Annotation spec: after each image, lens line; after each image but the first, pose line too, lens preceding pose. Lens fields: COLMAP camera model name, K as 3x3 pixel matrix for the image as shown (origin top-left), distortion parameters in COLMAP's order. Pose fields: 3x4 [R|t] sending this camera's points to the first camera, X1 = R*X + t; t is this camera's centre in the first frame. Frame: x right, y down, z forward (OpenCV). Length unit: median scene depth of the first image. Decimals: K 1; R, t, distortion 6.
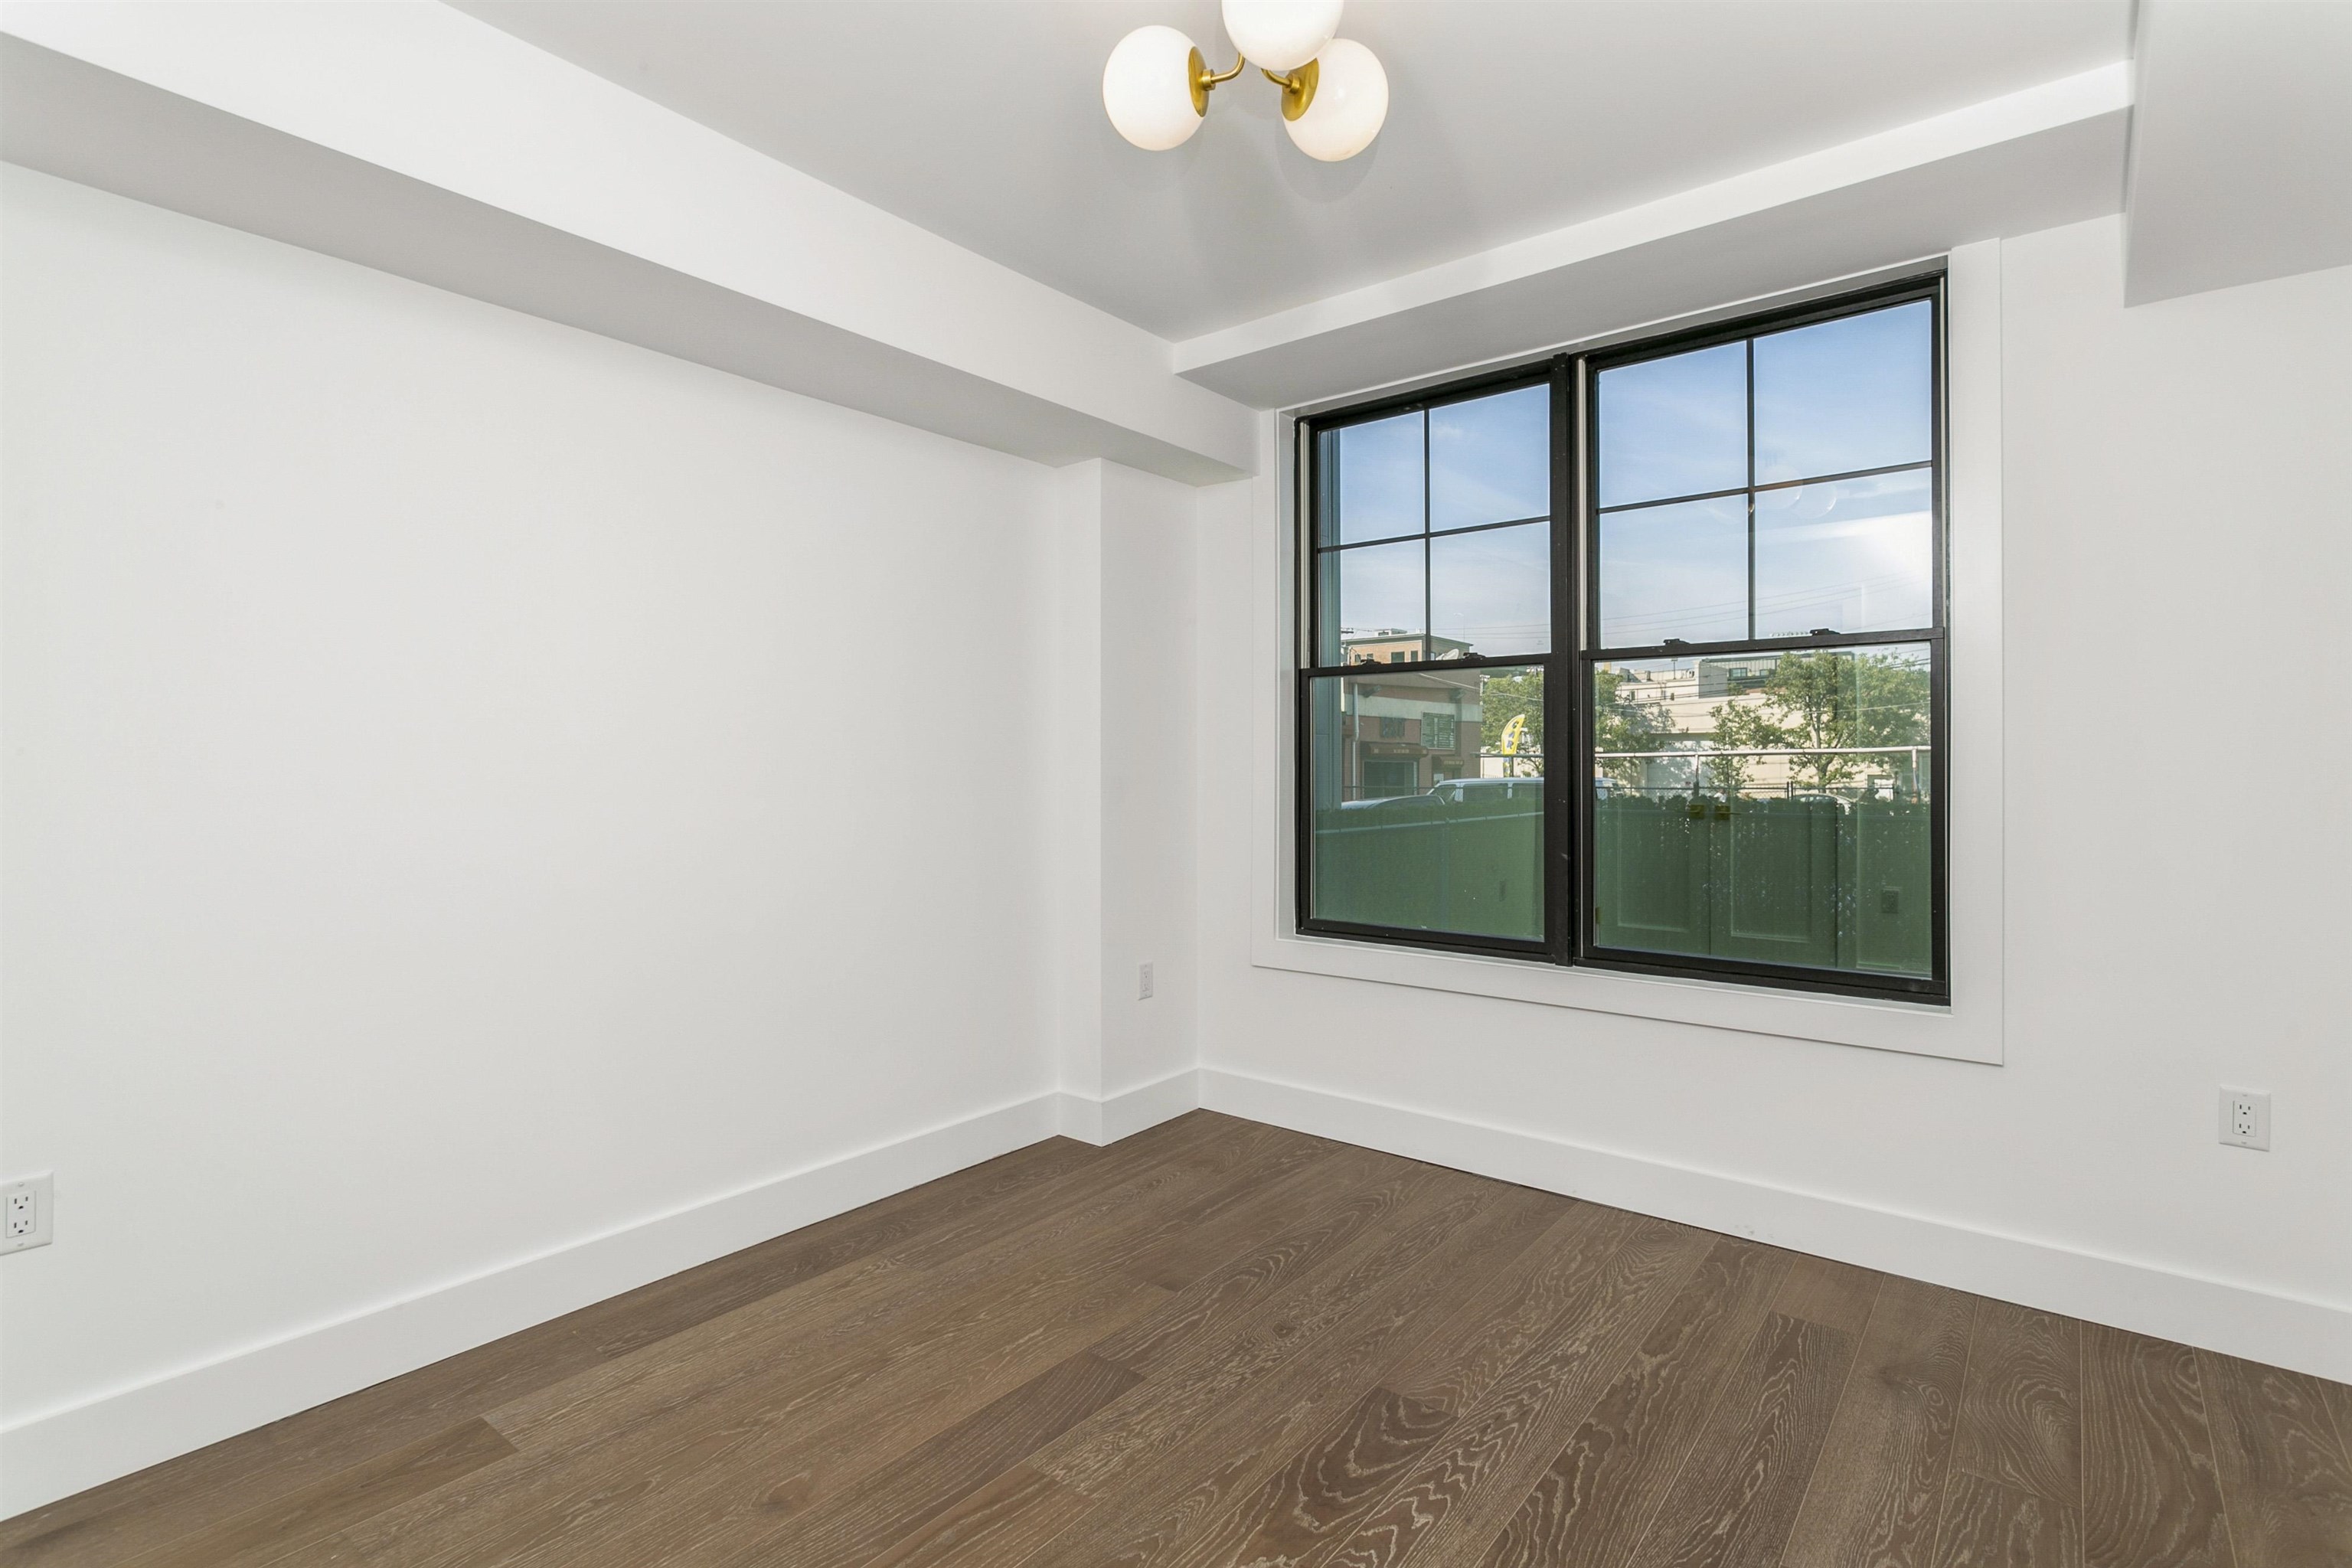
lens RADIAL K [[1120.7, 0, 1179.3], [0, 1120.7, 770.9], [0, 0, 1]] dist [0.002349, 0.001207]
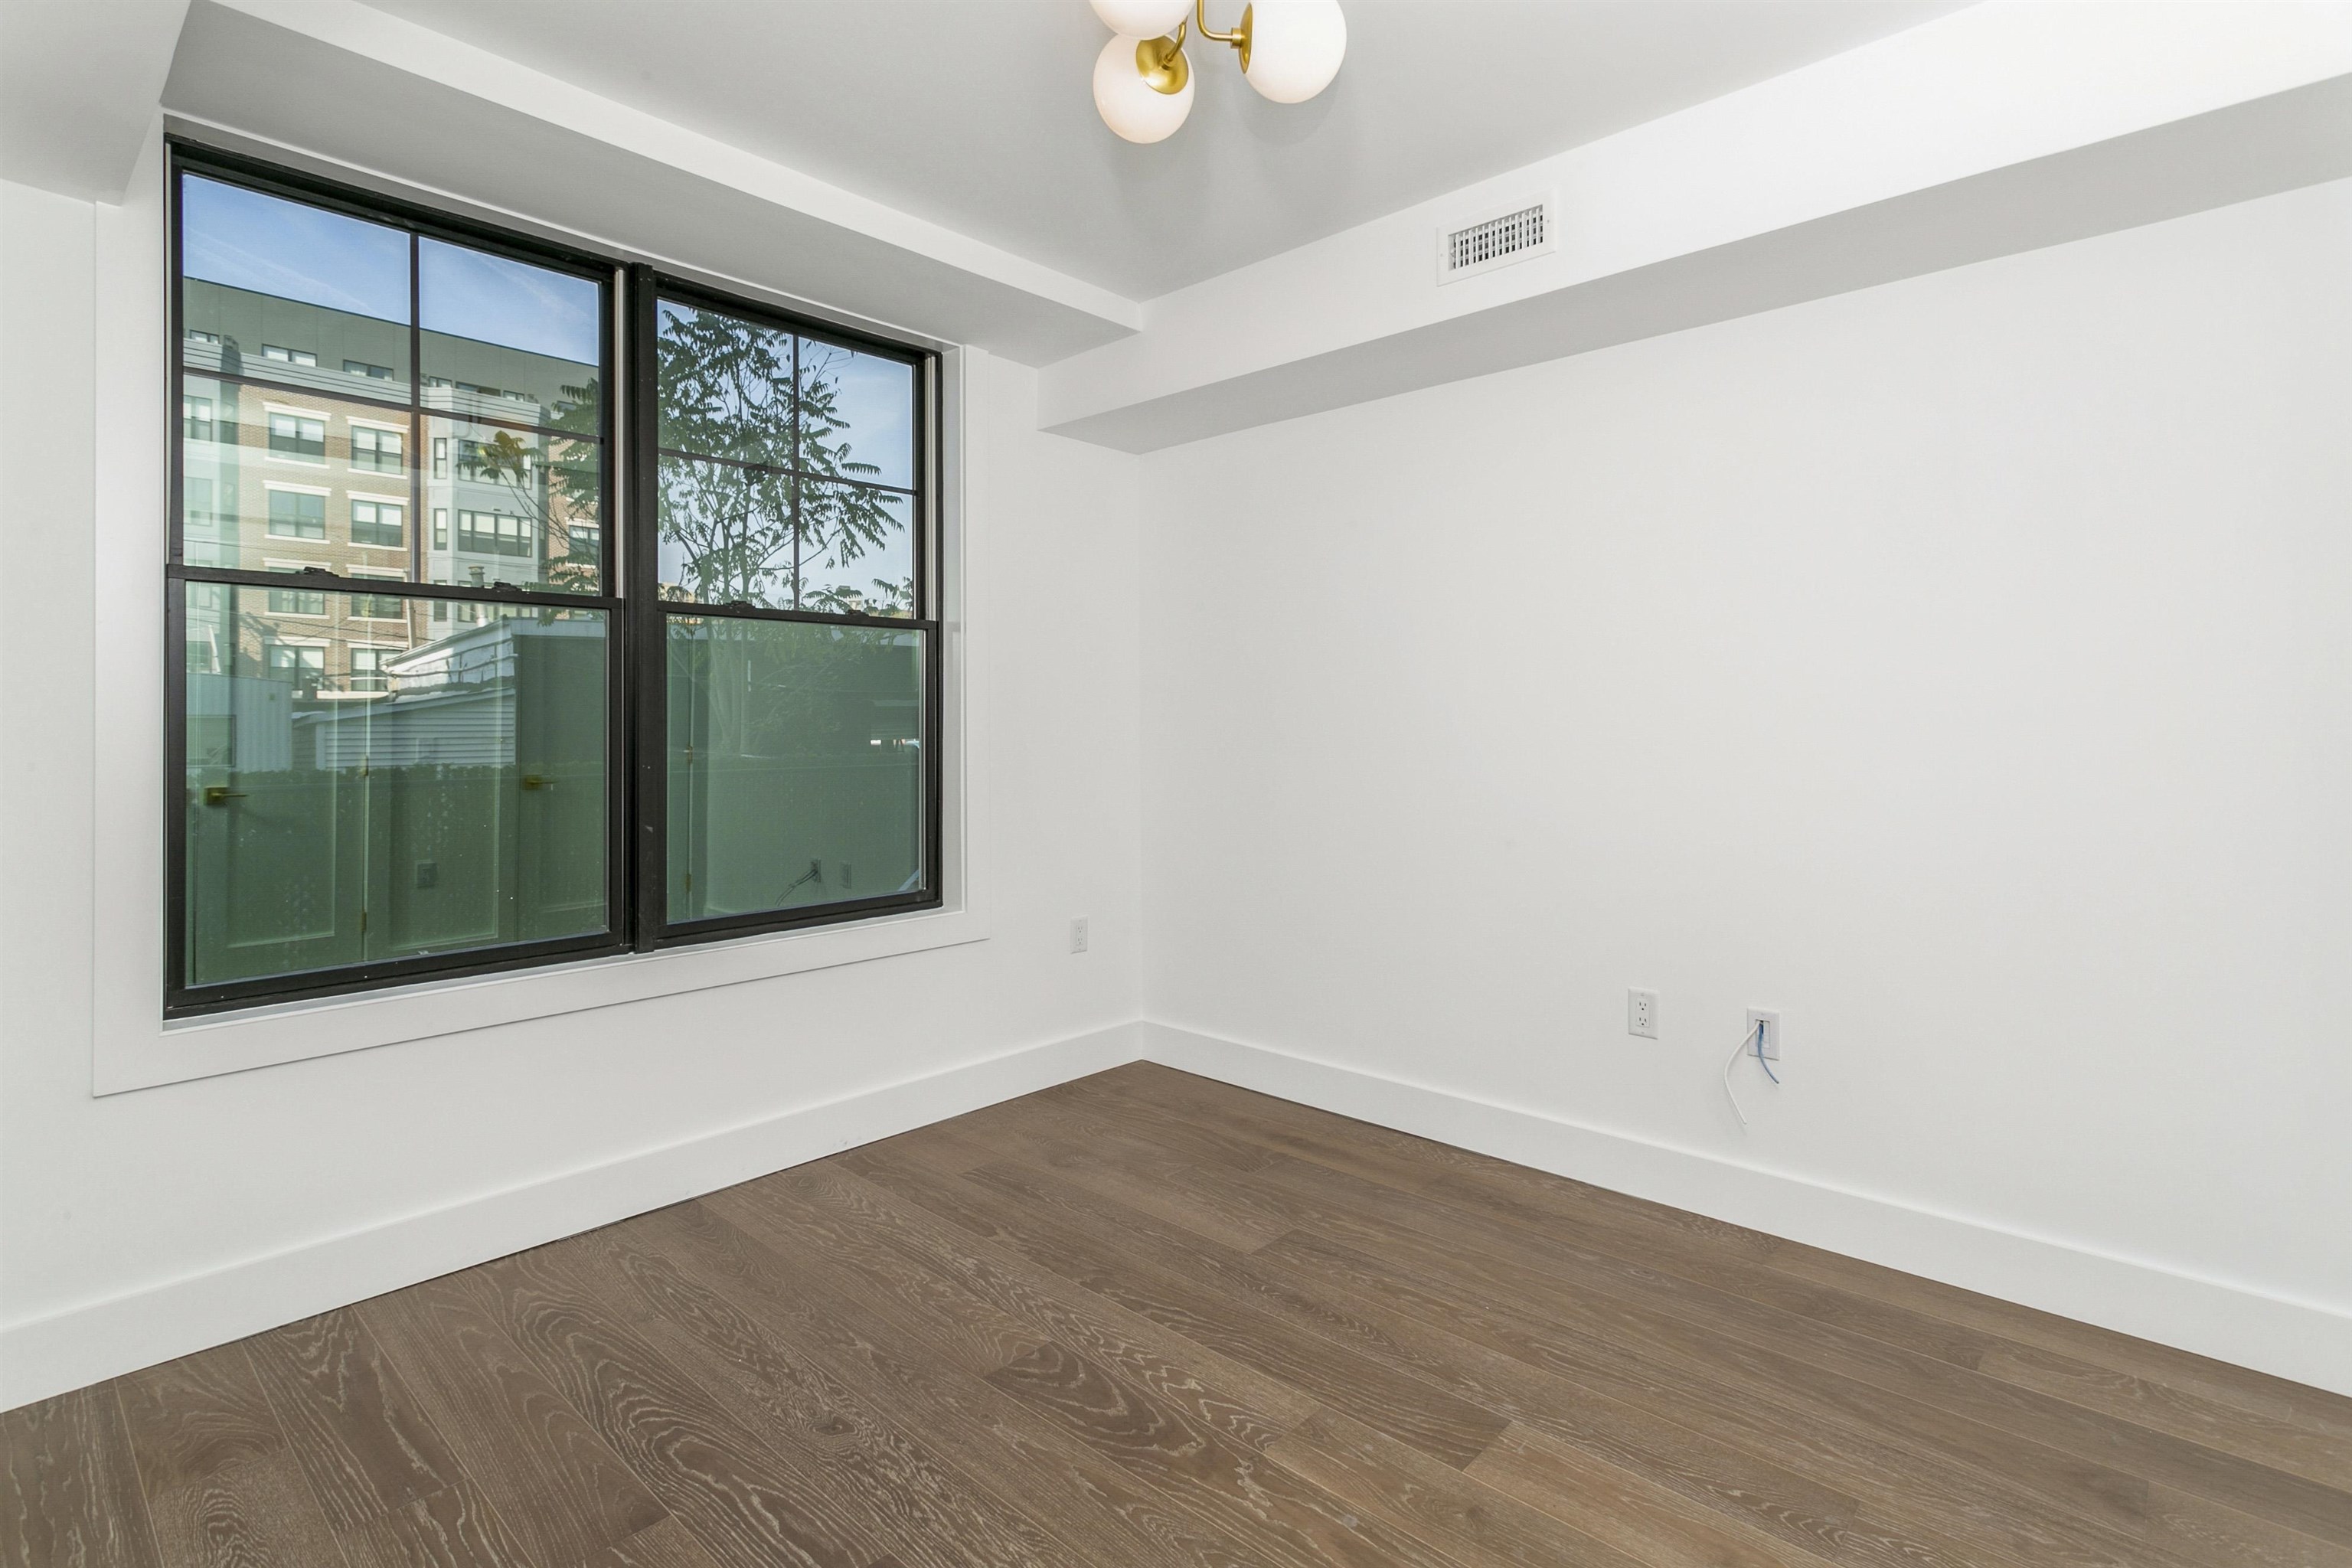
lens RADIAL K [[1120.7, 0, 1179.6], [0, 1120.7, 716.0], [0, 0, 1]] dist [0.002349, 0.001207]
pose [[0.088799, 0.008490, 0.996013, -0.681260], [0.013942, 0.999855, -0.009766, 0.002393], [-0.995952, 0.014753, 0.088667, 0.670037]]
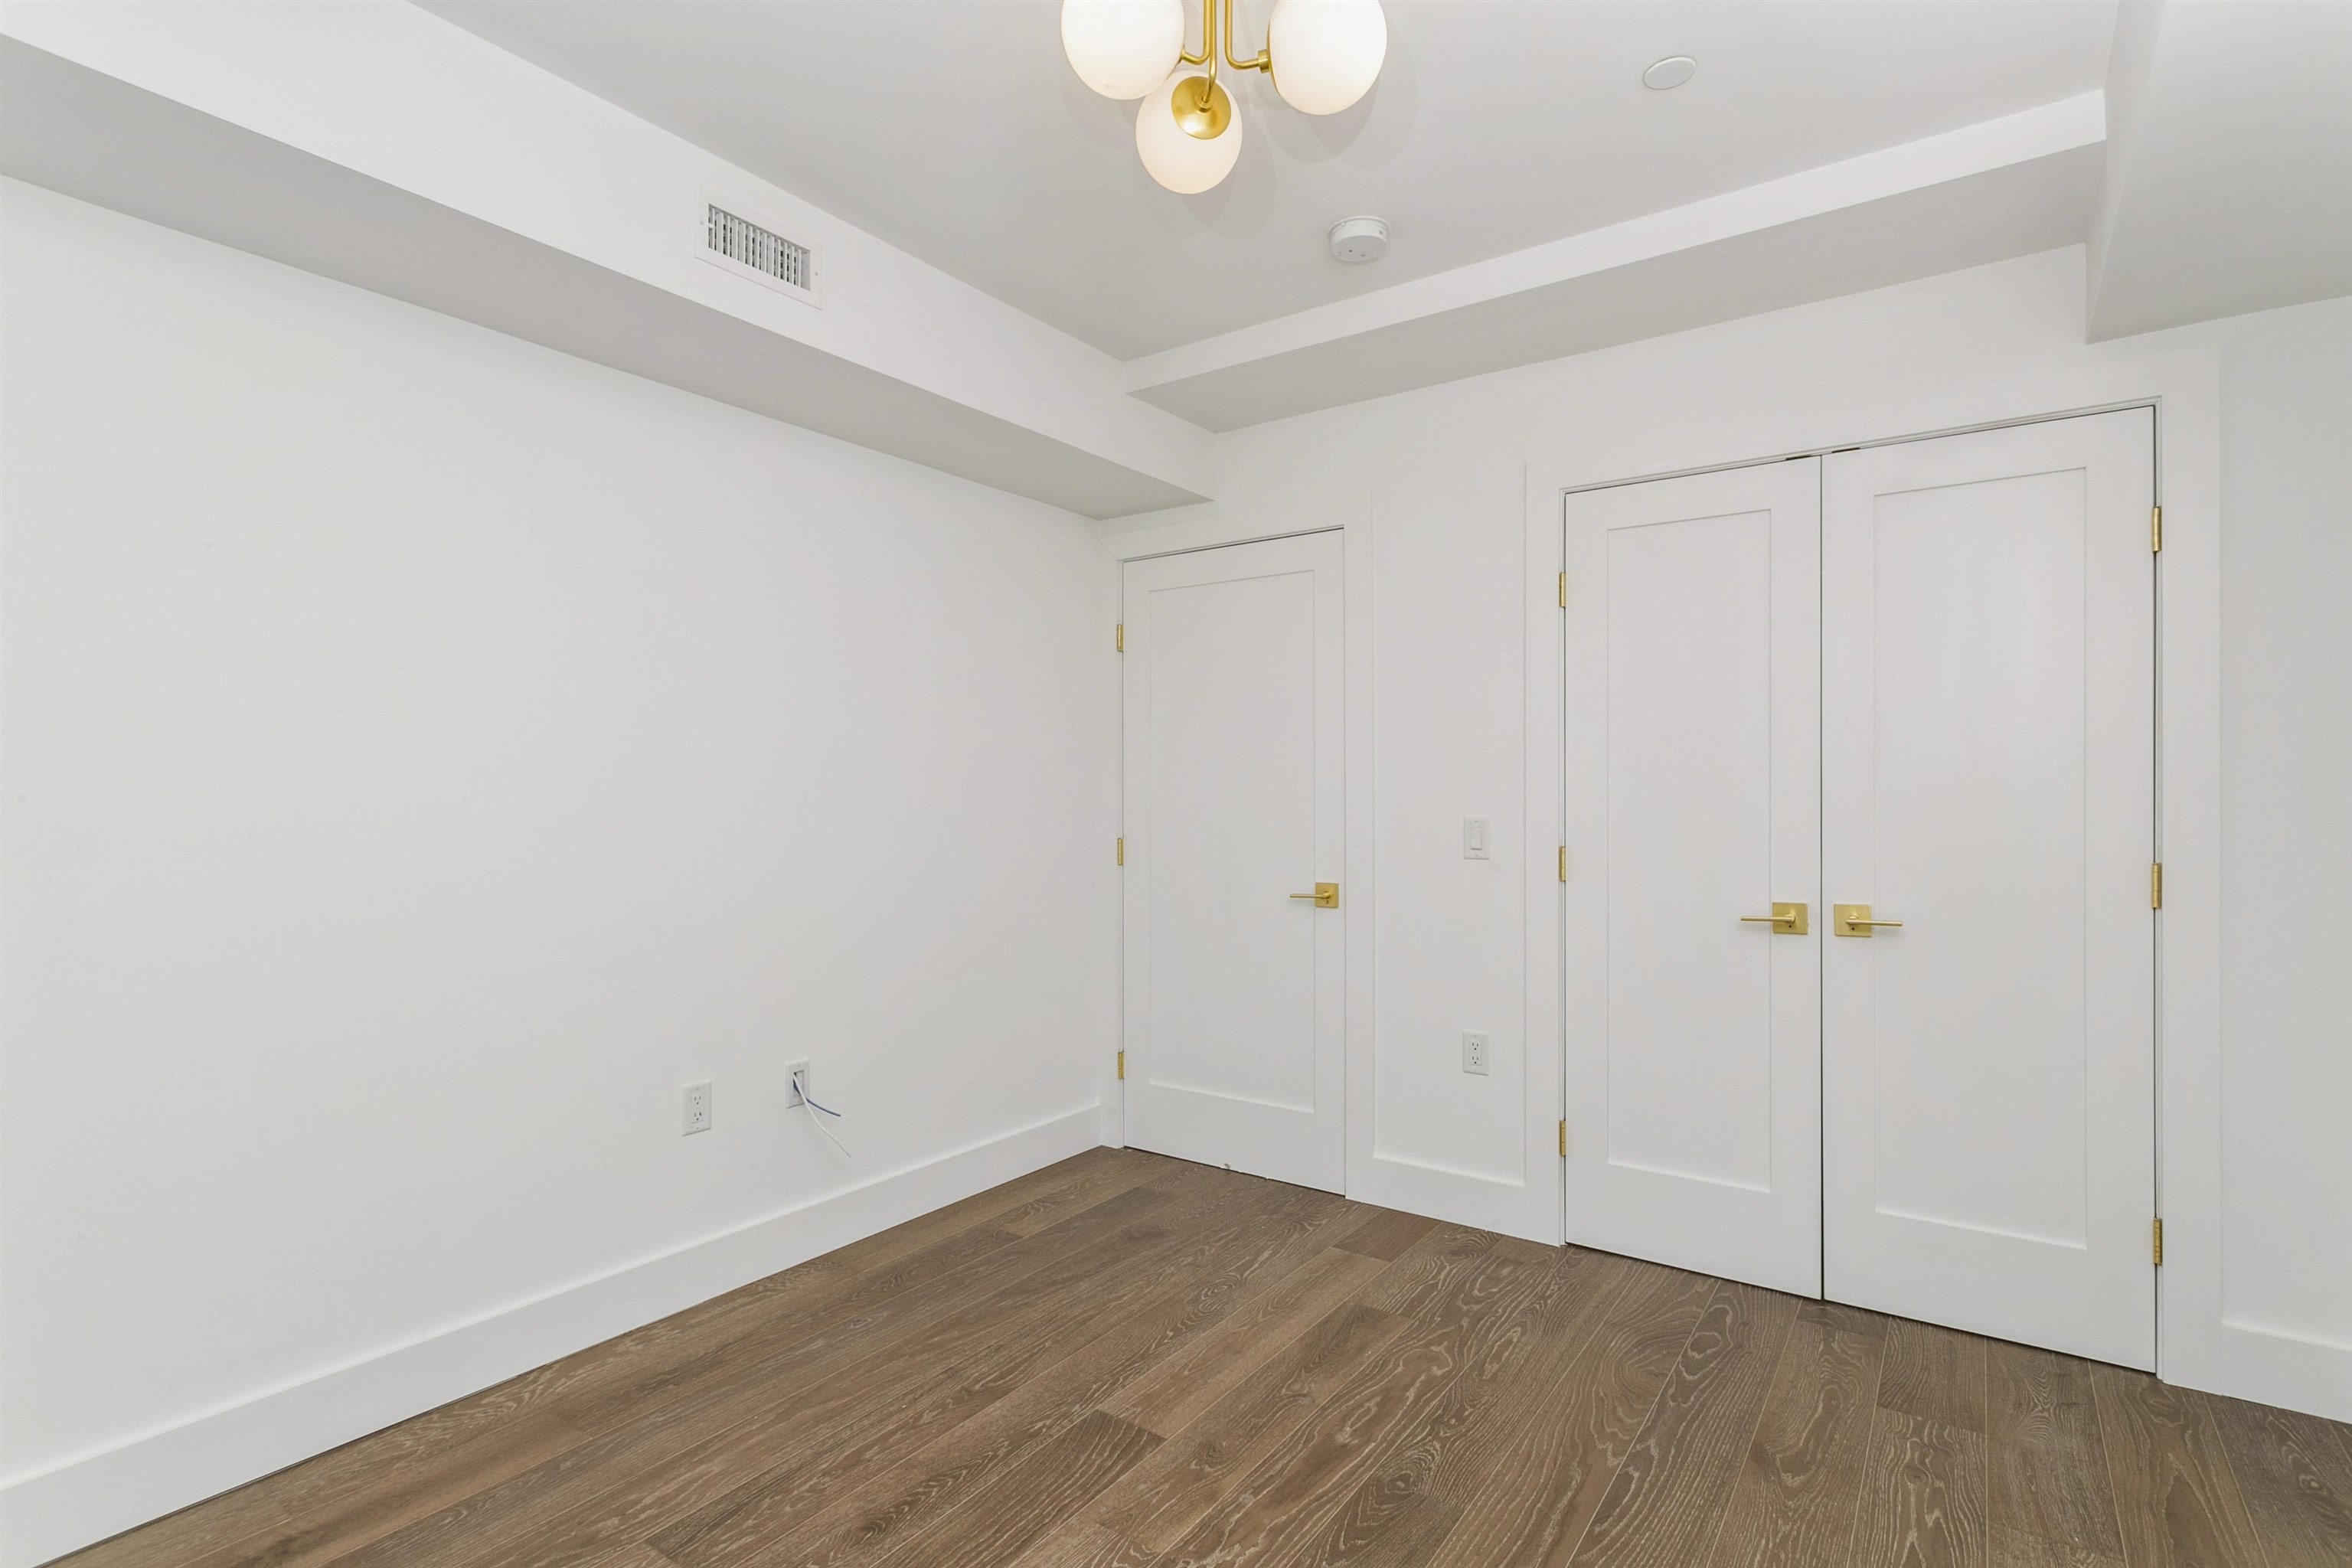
lens RADIAL K [[1120.7, 0, 1187.0], [0, 1120.7, 790.4], [0, 0, 1]] dist [0.002349, 0.001207]
pose [[-0.999437, 0.000524, -0.033544, 0.130393], [0.000371, 0.999990, 0.004550, -0.008838], [0.033546, 0.004534, -0.999427, 1.458314]]
